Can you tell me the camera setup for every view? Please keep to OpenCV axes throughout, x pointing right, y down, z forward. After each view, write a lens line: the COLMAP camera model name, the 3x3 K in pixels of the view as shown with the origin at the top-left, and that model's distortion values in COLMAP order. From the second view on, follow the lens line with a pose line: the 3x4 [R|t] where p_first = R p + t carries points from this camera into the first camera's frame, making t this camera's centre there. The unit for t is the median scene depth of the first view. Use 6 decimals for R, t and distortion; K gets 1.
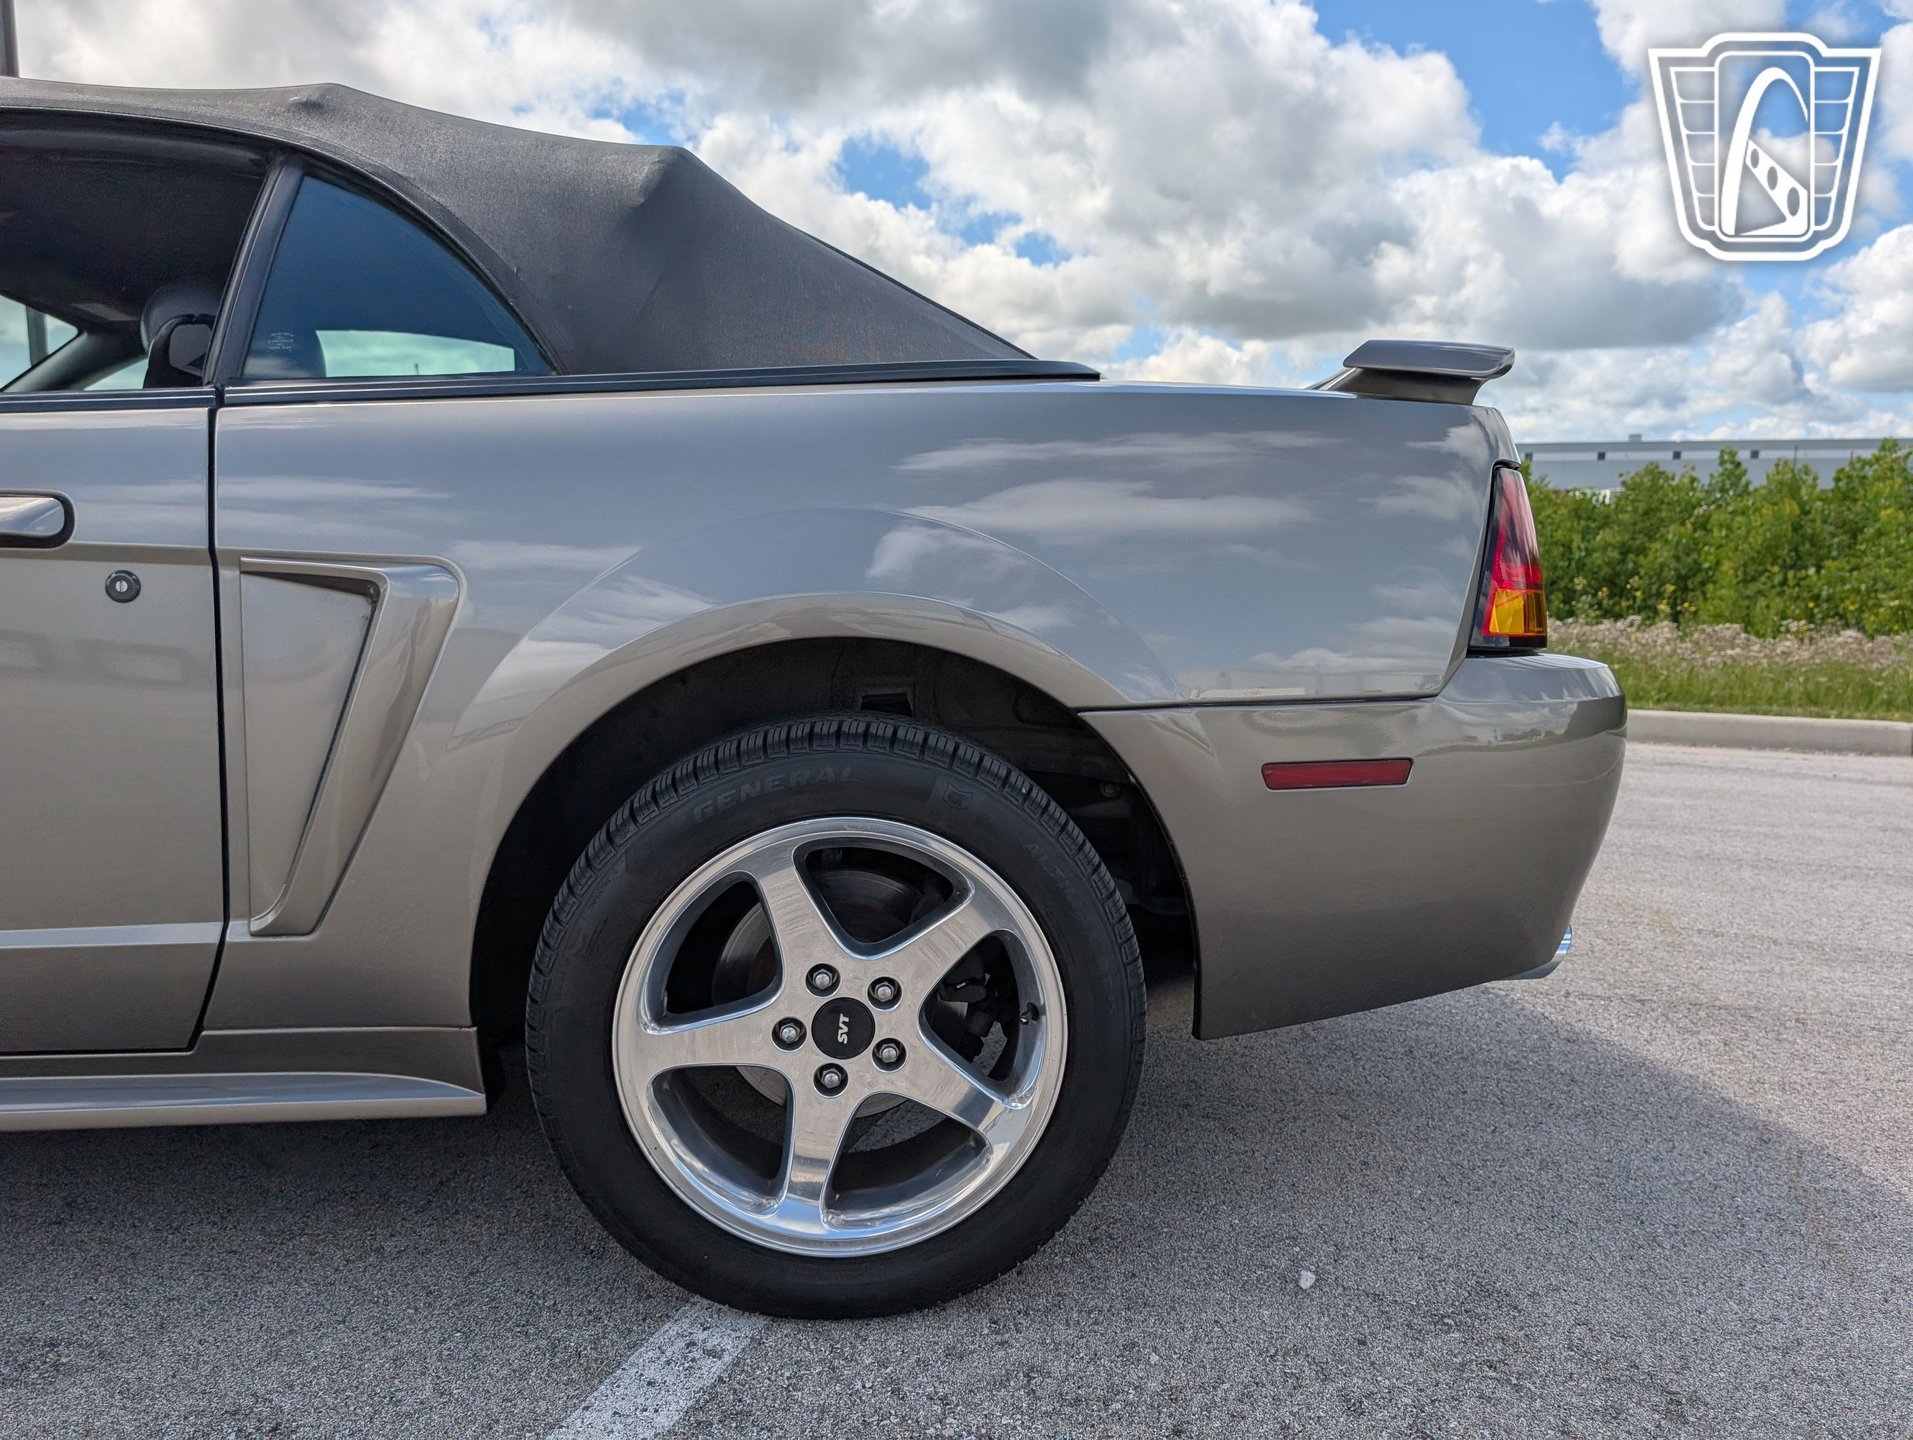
lens RADIAL K [[1392.4, 0, 968.4], [0, 1392.4, 727.7], [0, 0, 1]] dist [0.018238, -0.020501]
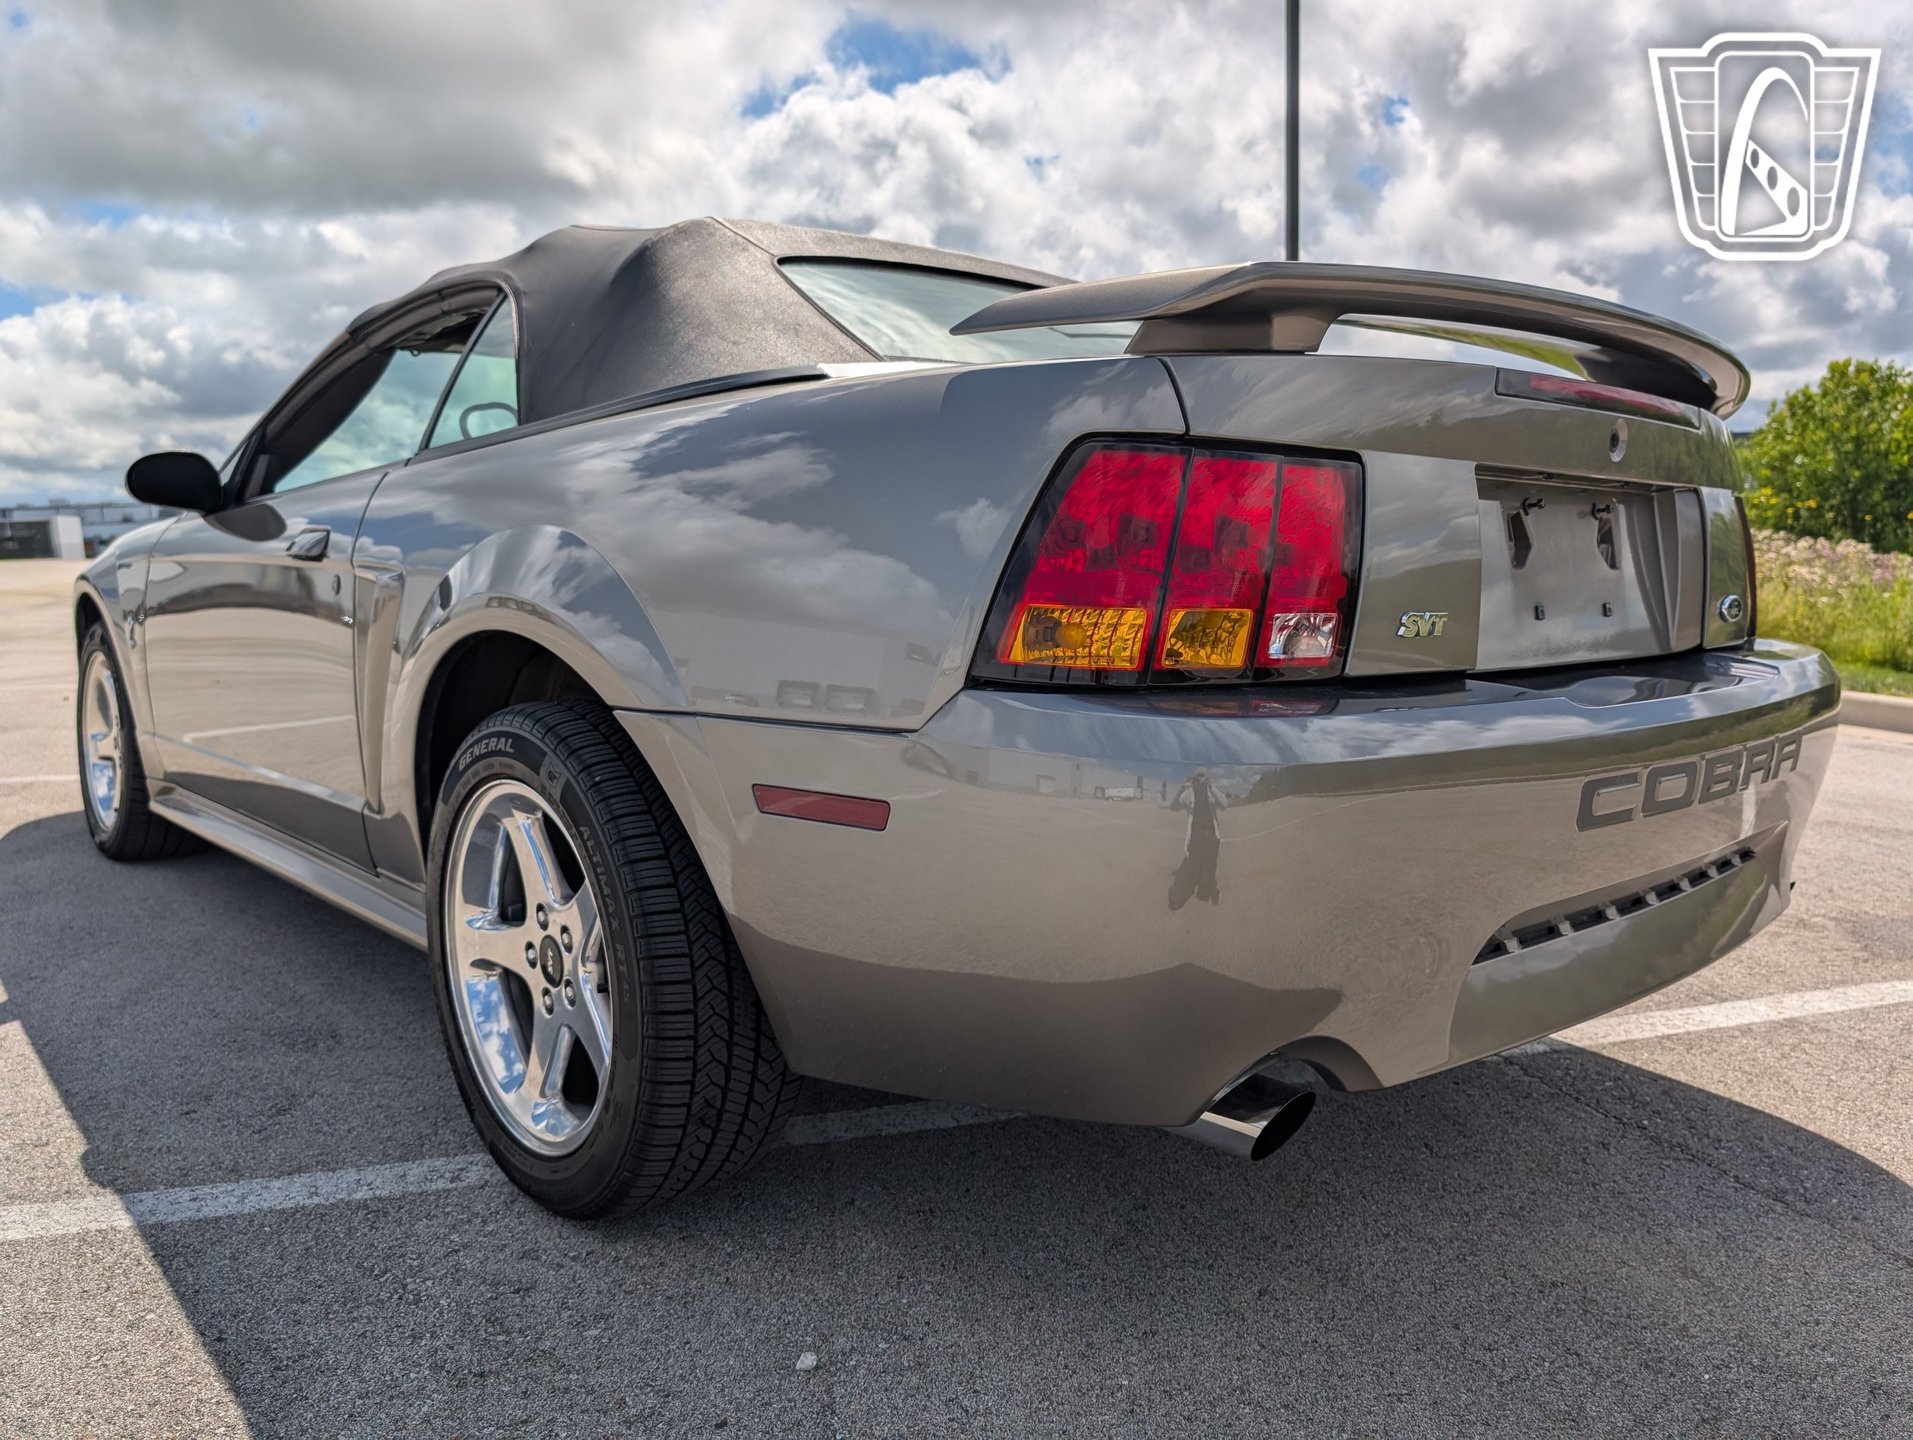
lens RADIAL K [[1392.4, 0, 969.7], [0, 1392.4, 736.1], [0, 0, 1]] dist [0.018238, -0.020501]
pose [[0.596777, 0.095821, -0.796665, 1.060320], [-0.088156, 0.994664, 0.053598, -0.071889], [0.797550, 0.038245, 0.602040, 0.561566]]
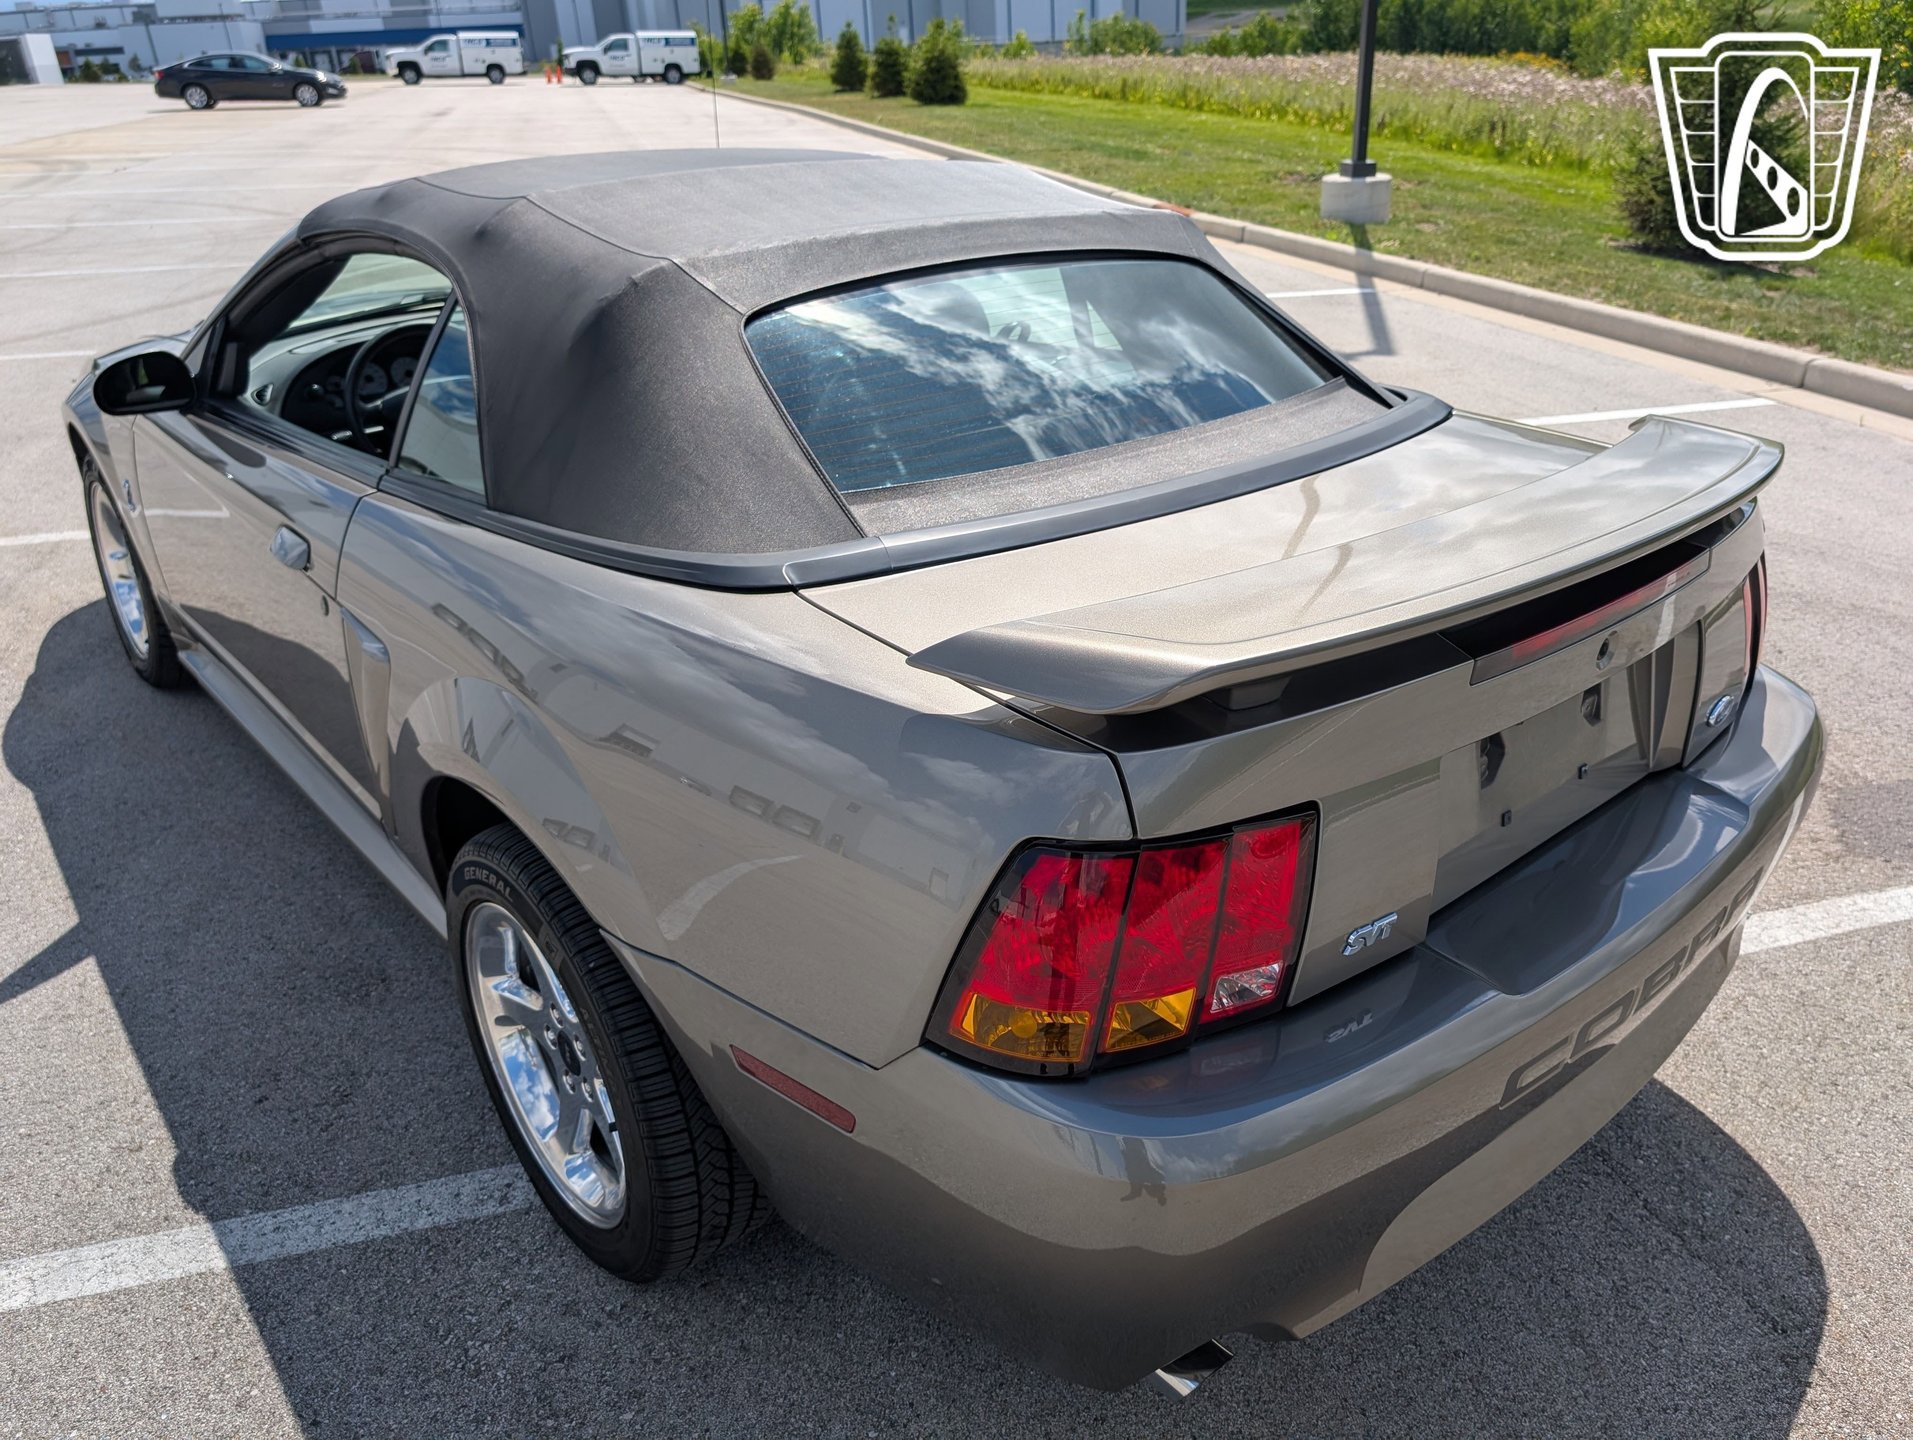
lens RADIAL K [[1392.4, 0, 995.4], [0, 1392.4, 707.9], [0, 0, 1]] dist [0.018238, -0.020501]
pose [[0.583980, 0.333632, -0.740038, 0.999012], [-0.085574, 0.931860, 0.352582, -0.578319], [0.807245, -0.142573, 0.572738, 0.625281]]
